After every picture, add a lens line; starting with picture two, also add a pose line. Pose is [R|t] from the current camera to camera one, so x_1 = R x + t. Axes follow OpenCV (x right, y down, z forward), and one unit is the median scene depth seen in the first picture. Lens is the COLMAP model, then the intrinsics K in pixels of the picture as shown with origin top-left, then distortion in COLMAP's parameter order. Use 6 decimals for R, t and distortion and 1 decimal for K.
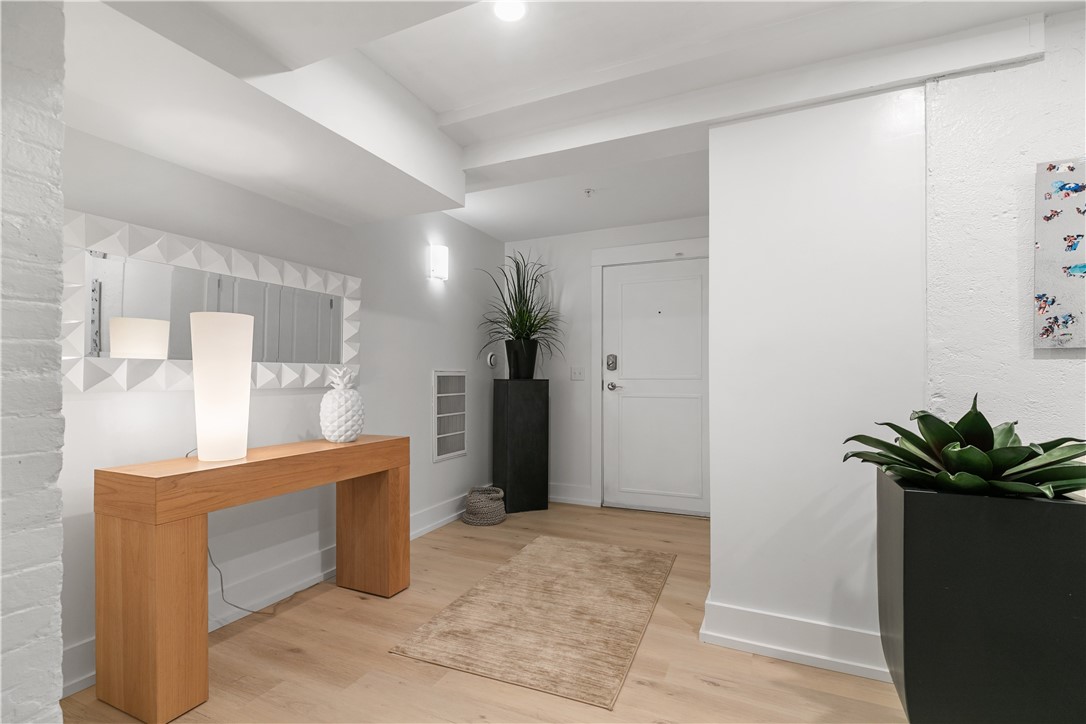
lens RADIAL K [[491.1, 0, 544.3], [0, 491.1, 377.0], [0, 0, 1]] dist [0.001706, 0.000085]
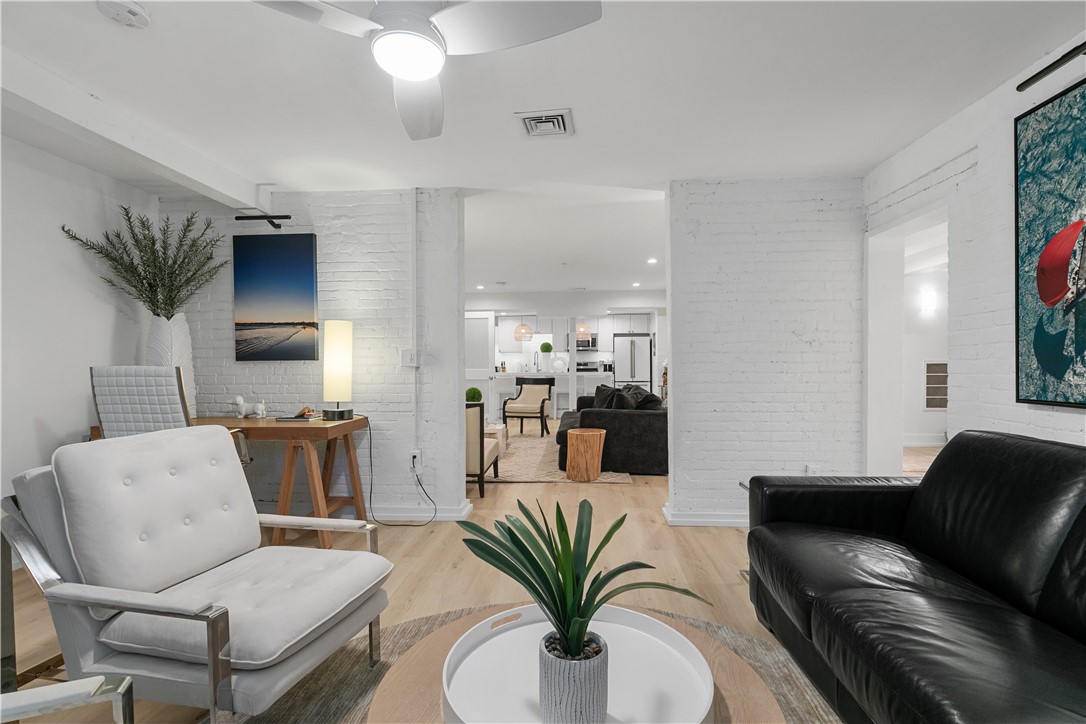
lens RADIAL K [[509.0, 0, 538.6], [0, 509.0, 371.2], [0, 0, 1]] dist [0.002191, 0.000004]
pose [[0.337462, 0.014656, -0.941225, 1.886054], [0.001225, 0.999871, 0.016009, -0.012338], [0.941338, -0.006556, 0.337401, -1.744510]]
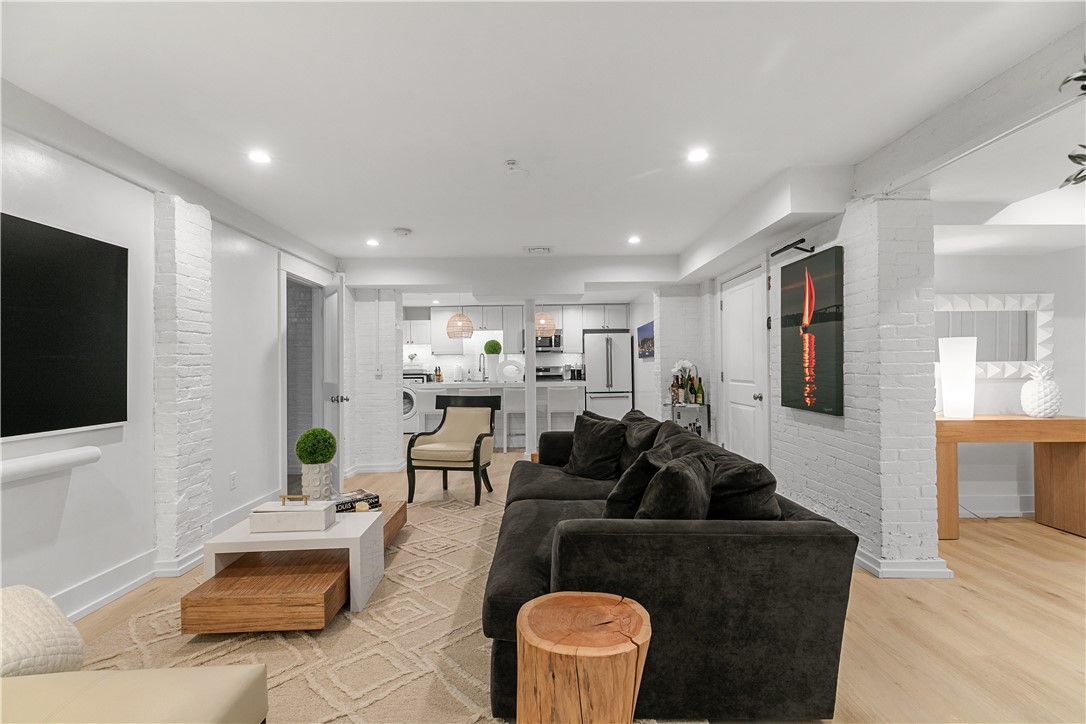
lens RADIAL K [[496.4, 0, 543.0], [0, 496.4, 362.0], [0, 0, 1]] dist [-0.001400, -0.000403]
pose [[0.424031, -0.011078, -0.905580, 0.324796], [0.009013, 0.999927, -0.008012, -0.033597], [0.905603, -0.004764, 0.424100, -1.068101]]
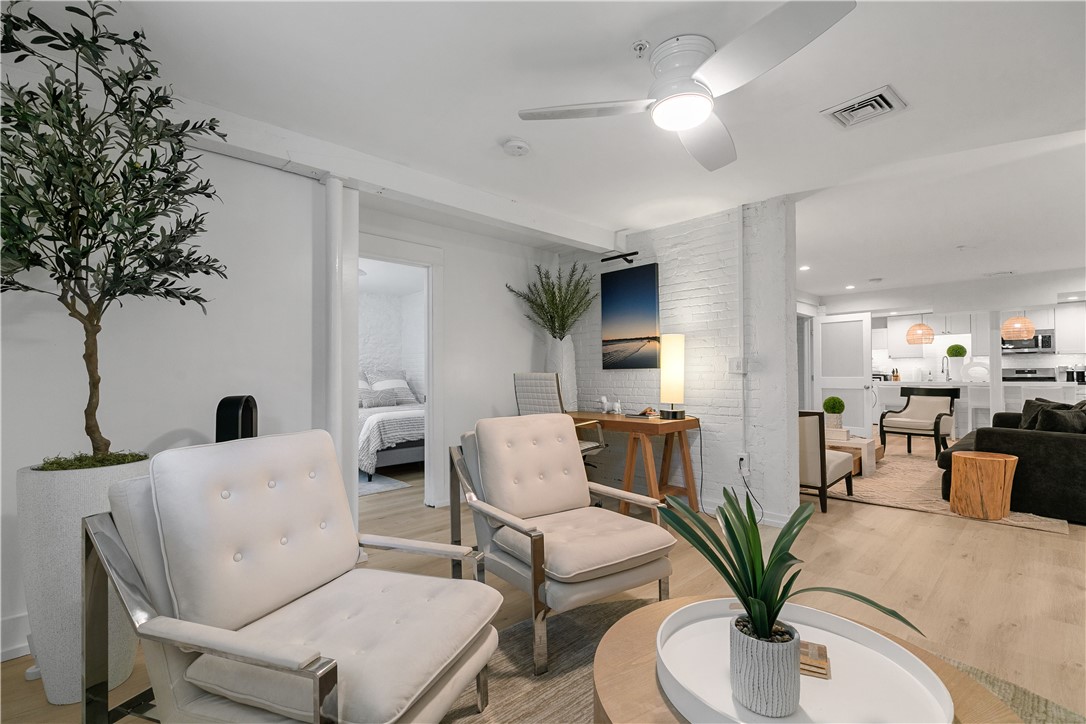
lens RADIAL K [[481.9, 0, 540.0], [0, 481.9, 366.7], [0, 0, 1]] dist [0.001343, 0.000191]
pose [[-0.379670, -0.010411, -0.925063, 1.991366], [0.005206, 0.999897, -0.013390, -0.005345], [0.925107, -0.009899, -0.379576, -1.567627]]
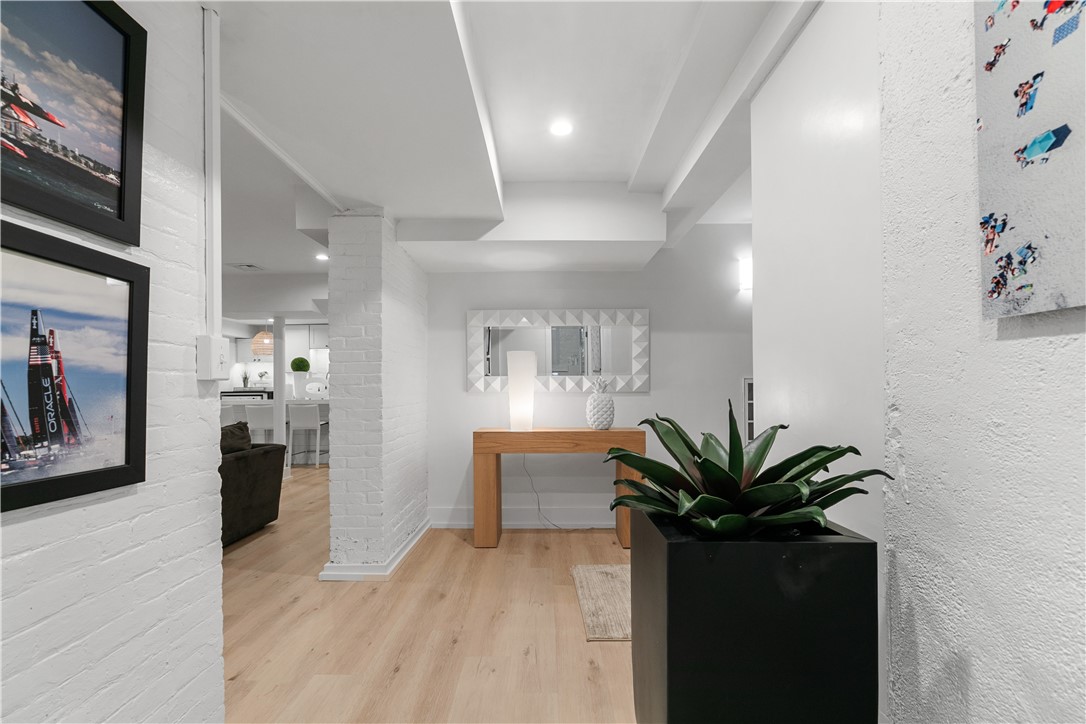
lens RADIAL K [[498.6, 0, 539.9], [0, 498.6, 384.9], [0, 0, 1]] dist [0.000548, 0.000006]
pose [[0.408281, -0.007027, -0.912829, 1.005516], [0.006681, 0.999967, -0.004710, 0.007362], [0.912832, -0.004176, 0.408315, 0.276224]]
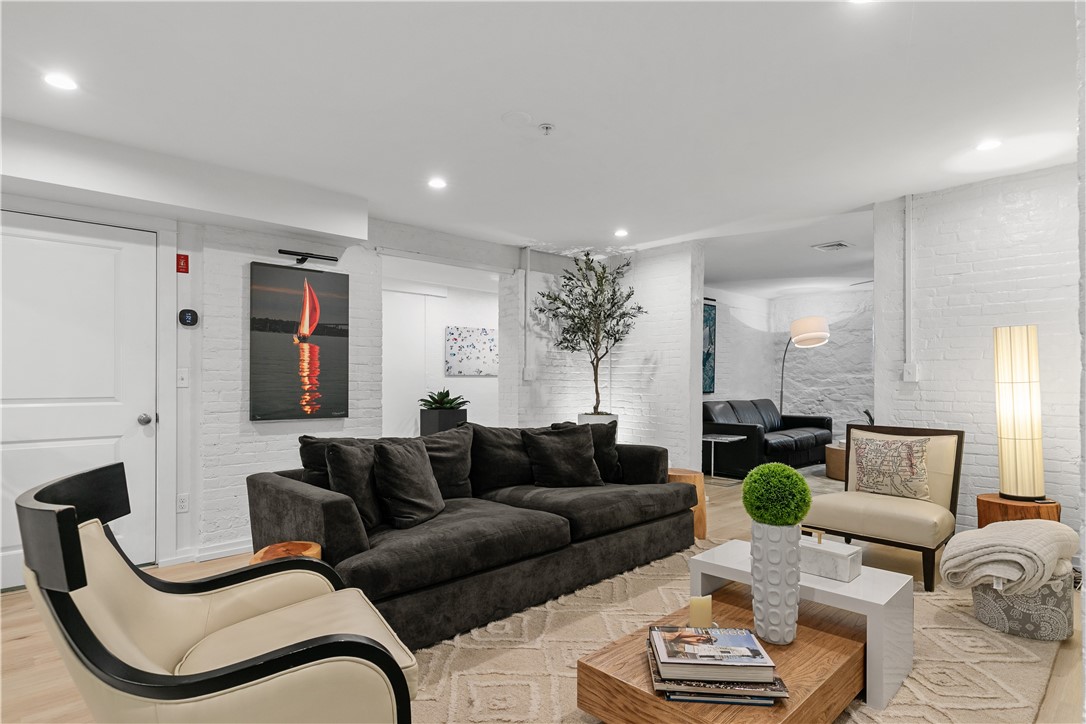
lens RADIAL K [[626.8, 0, 542.8], [0, 626.8, 387.6], [0, 0, 1]] dist [0.002157, -0.000011]
pose [[0.359681, -0.007995, 0.933041, -2.474540], [-0.000192, 0.999963, 0.008642, -0.001679], [-0.933075, -0.003288, 0.359666, -1.091813]]
